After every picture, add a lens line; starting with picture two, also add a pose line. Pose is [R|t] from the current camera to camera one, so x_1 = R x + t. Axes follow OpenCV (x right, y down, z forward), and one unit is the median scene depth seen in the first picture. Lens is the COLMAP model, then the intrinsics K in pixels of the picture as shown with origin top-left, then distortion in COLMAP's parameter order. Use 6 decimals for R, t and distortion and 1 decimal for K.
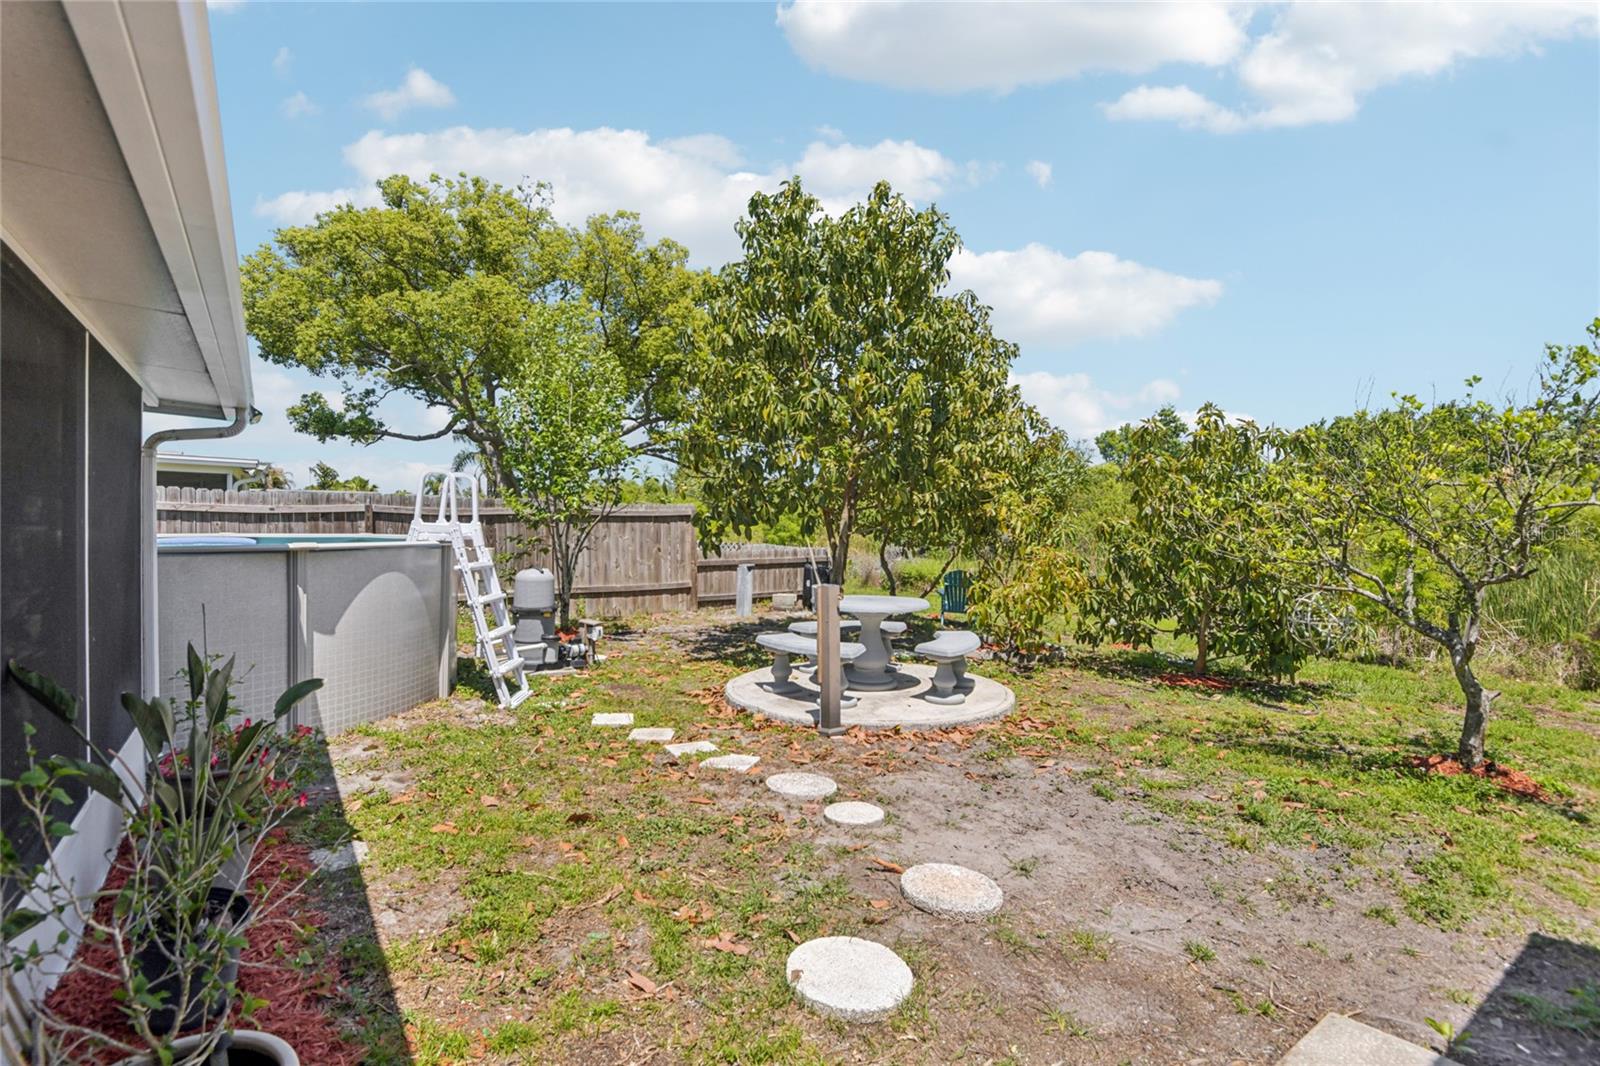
lens RADIAL K [[752.0, 0, 809.4], [0, 752.0, 528.2], [0, 0, 1]] dist [-0.001183, -0.028290]
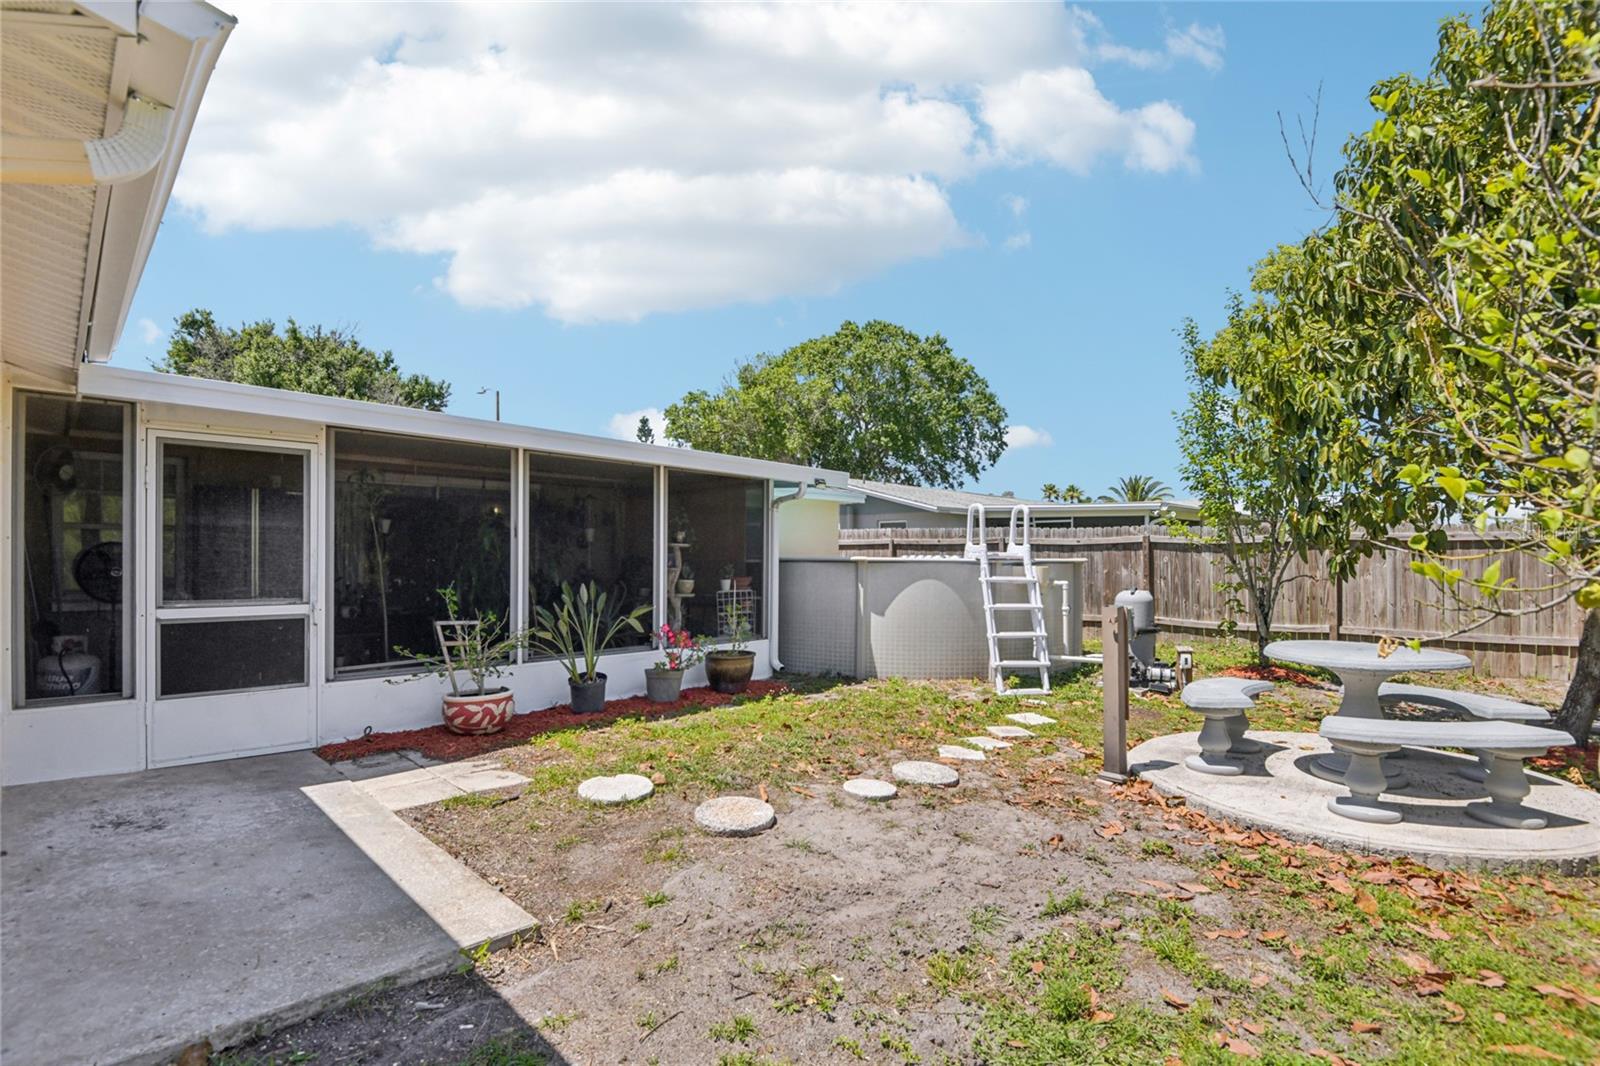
lens RADIAL K [[759.1, 0, 802.4], [0, 759.1, 551.1], [0, 0, 1]] dist [0.000551, -0.029569]
pose [[0.184816, -0.012699, -0.982691, 0.362419], [-0.013149, 0.999795, -0.015393, 0.013377], [0.982685, 0.015766, 0.184611, 0.216263]]
